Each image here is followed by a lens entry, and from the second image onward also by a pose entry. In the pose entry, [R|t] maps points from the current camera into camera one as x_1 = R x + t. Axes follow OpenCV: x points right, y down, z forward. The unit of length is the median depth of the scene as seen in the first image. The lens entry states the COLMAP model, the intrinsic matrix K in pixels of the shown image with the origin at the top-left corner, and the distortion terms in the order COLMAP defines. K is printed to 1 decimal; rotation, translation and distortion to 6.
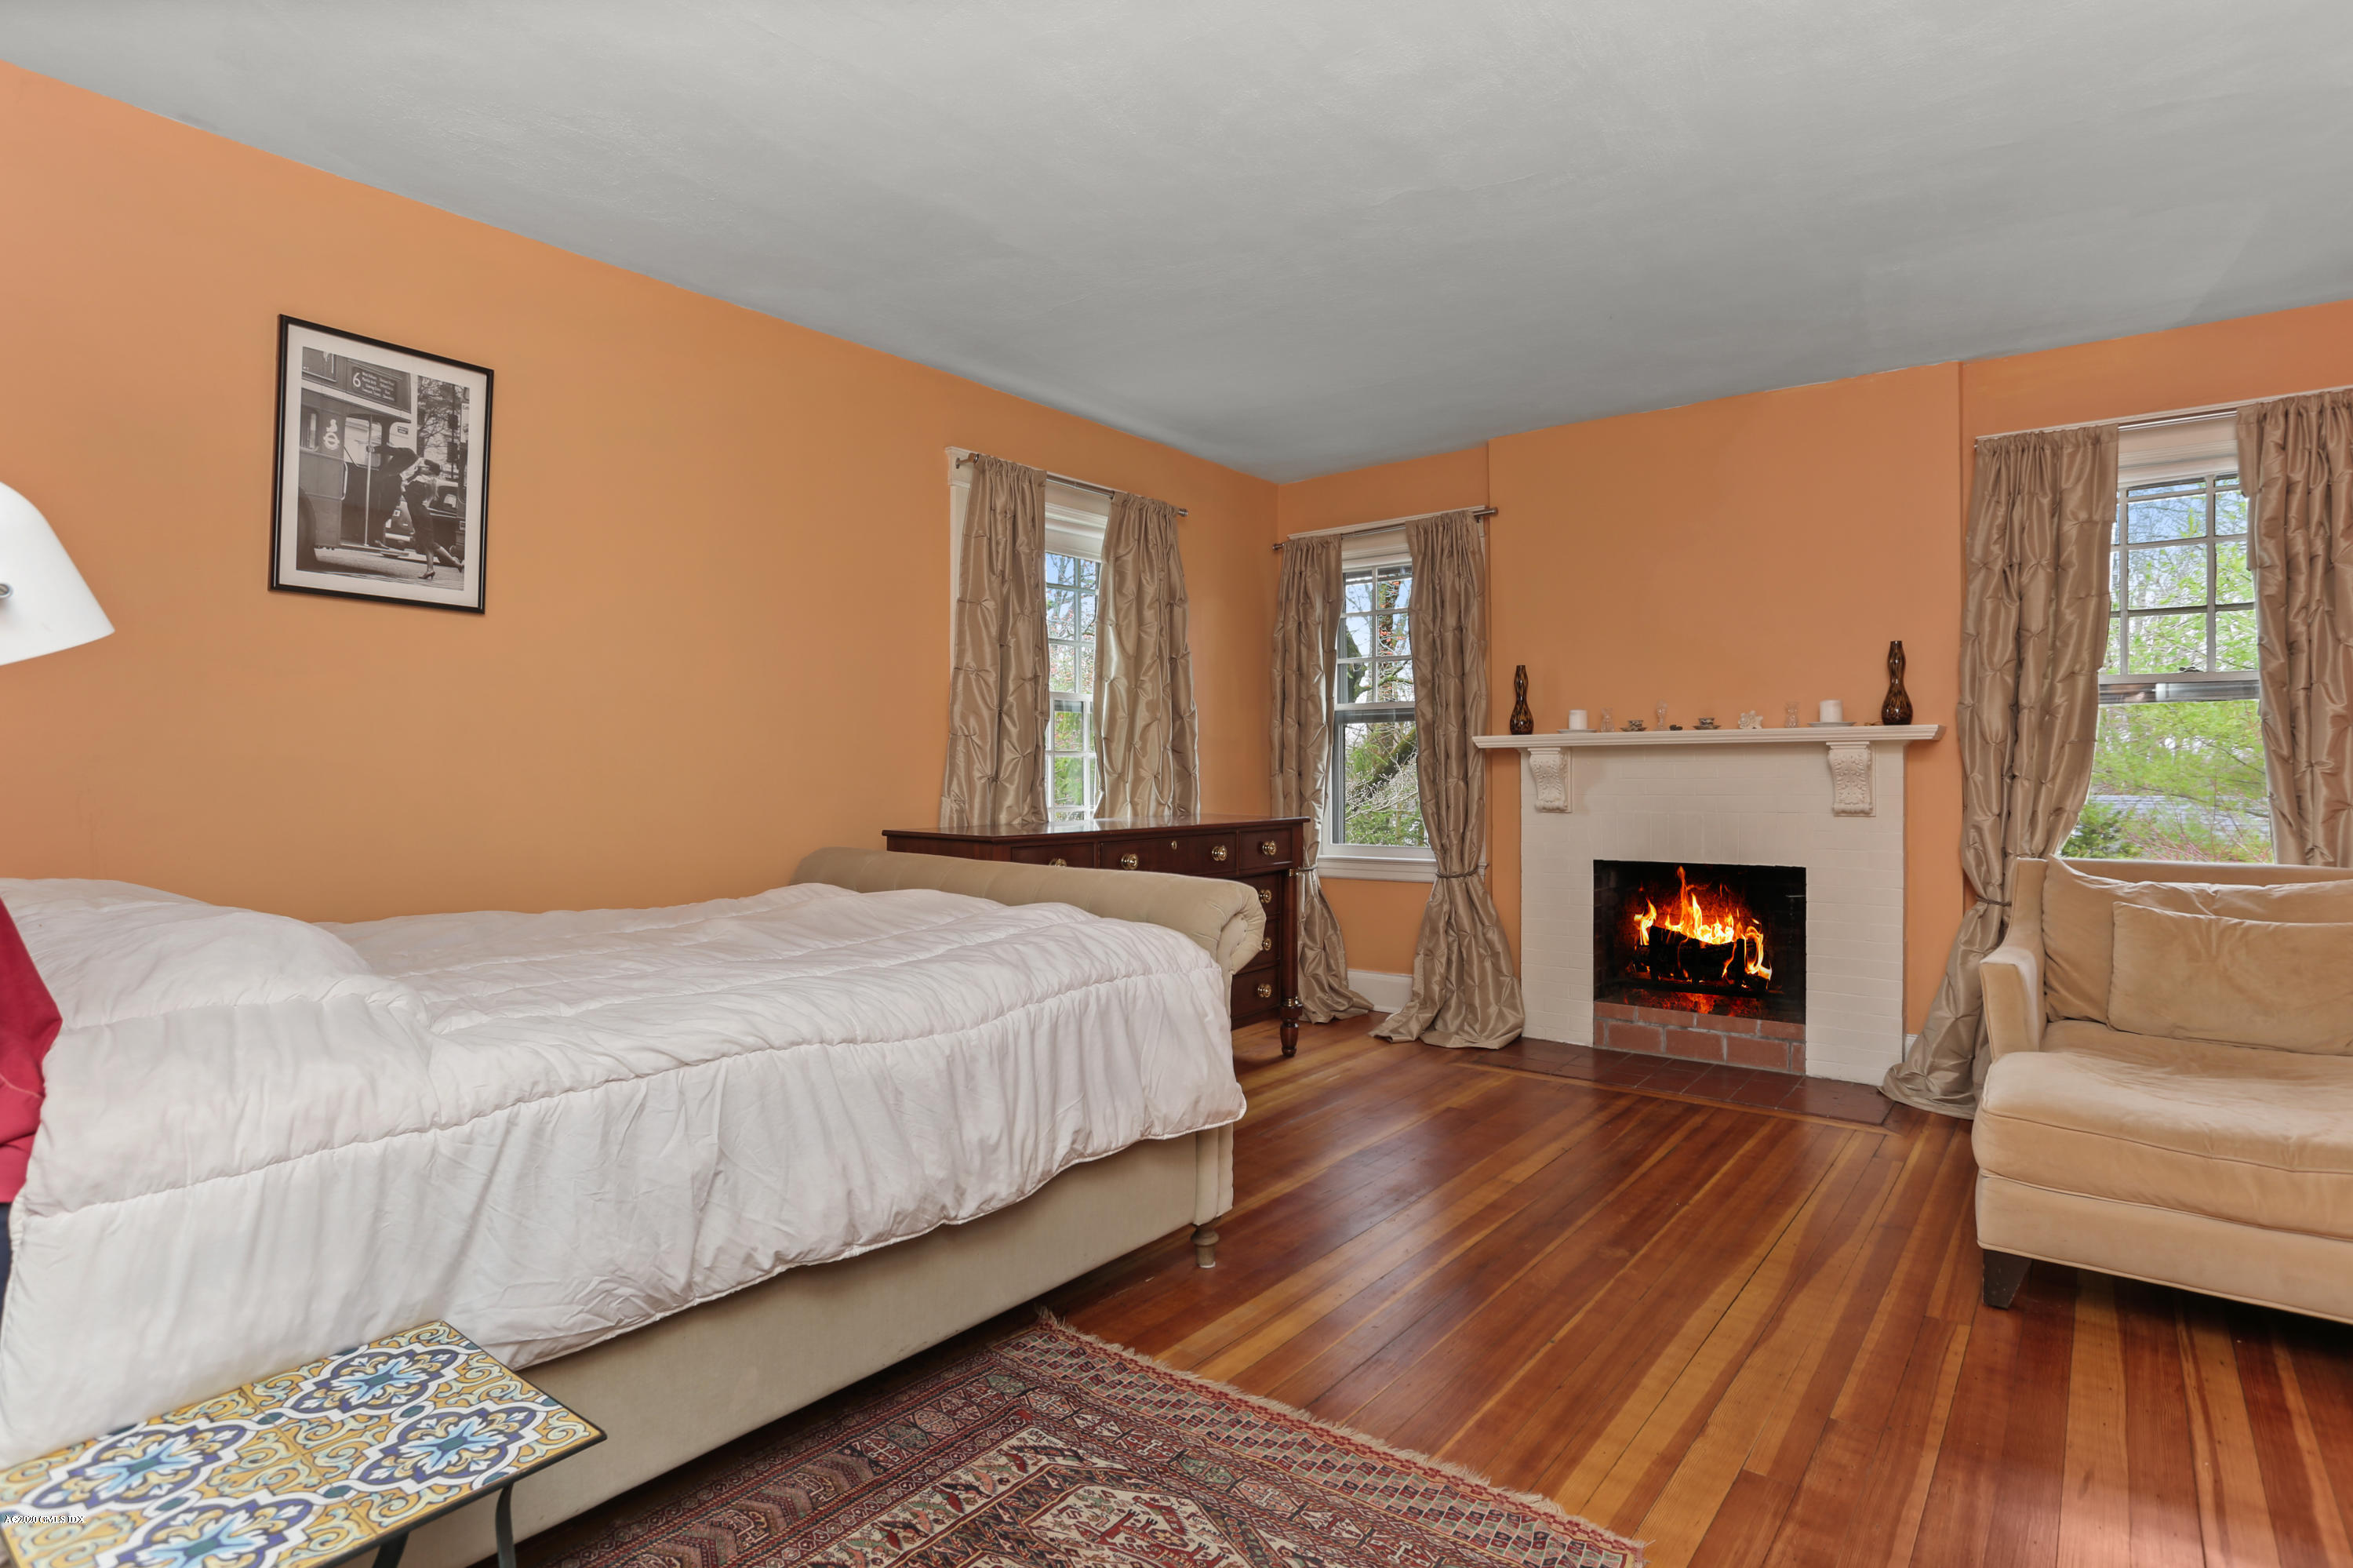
lens RADIAL K [[1181.8, 0, 1191.8], [0, 1181.8, 795.1], [0, 0, 1]] dist [-0.060973, 0.021776]
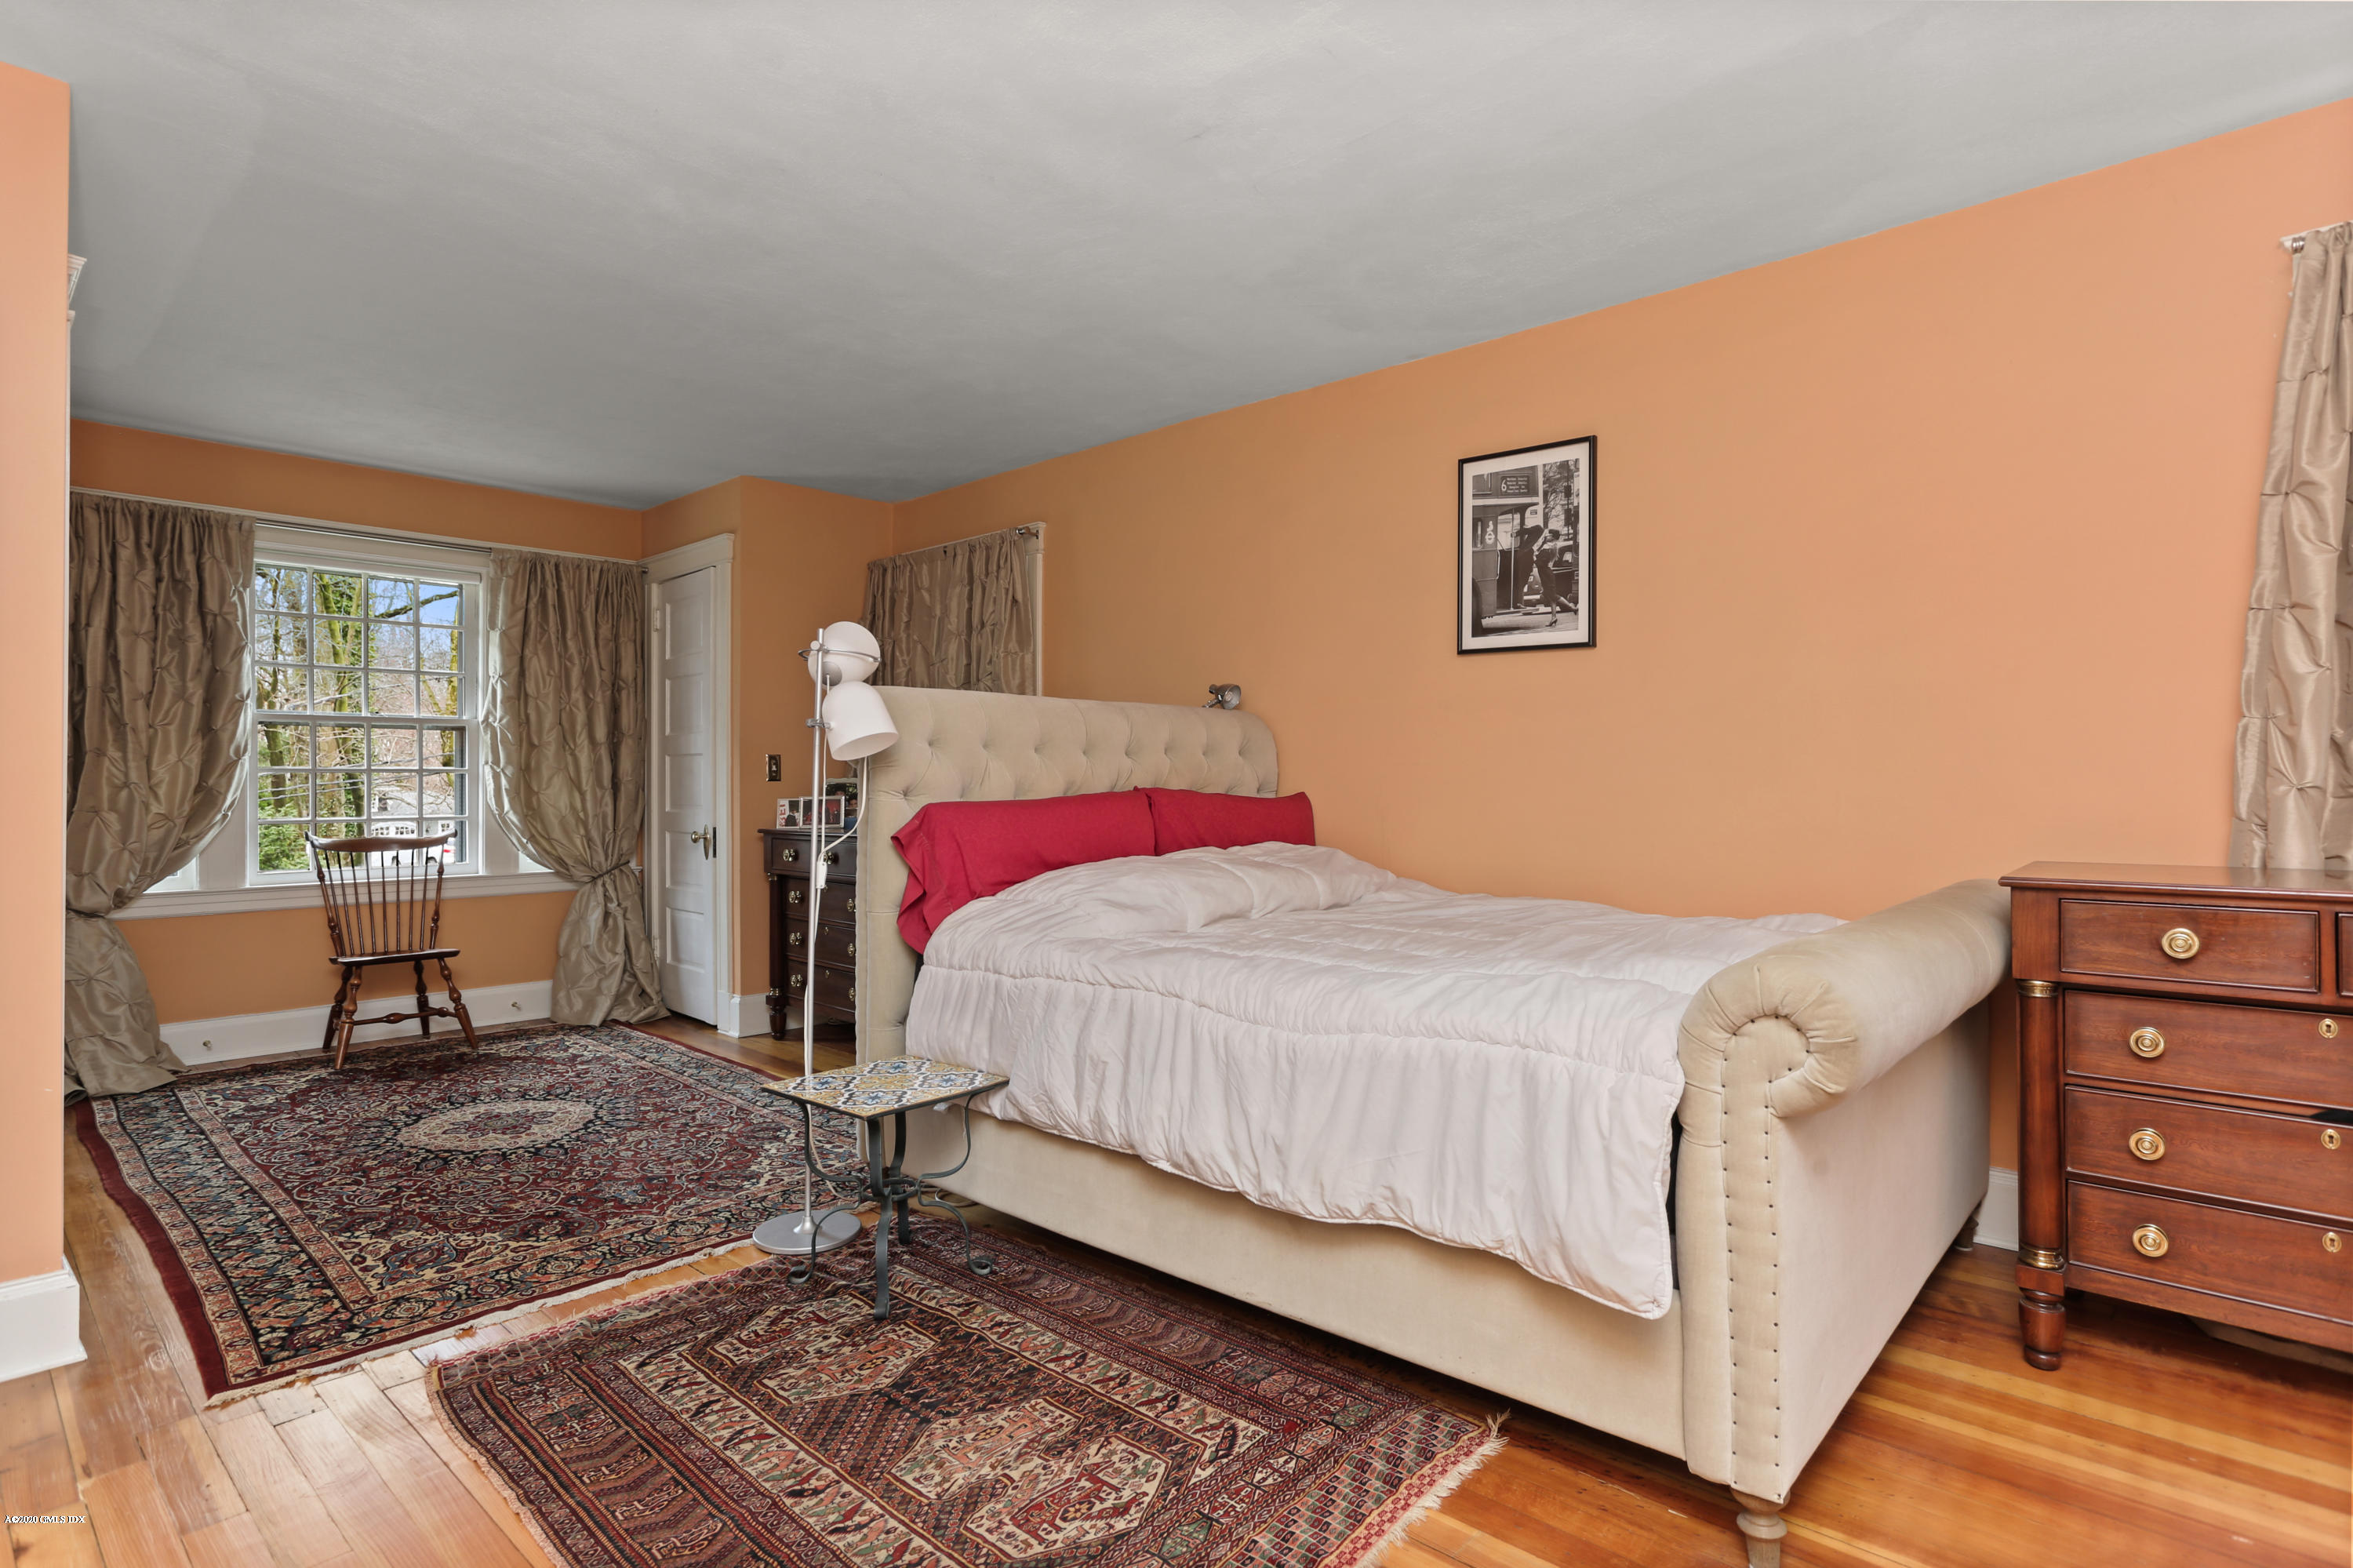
lens RADIAL K [[1181.8, 0, 1191.8], [0, 1181.8, 795.1], [0, 0, 1]] dist [-0.060973, 0.021776]
pose [[-0.069188, 0.012775, -0.997522, 0.647140], [-0.010115, 0.999858, 0.013506, -0.020368], [0.997552, 0.011024, -0.069048, 0.736737]]
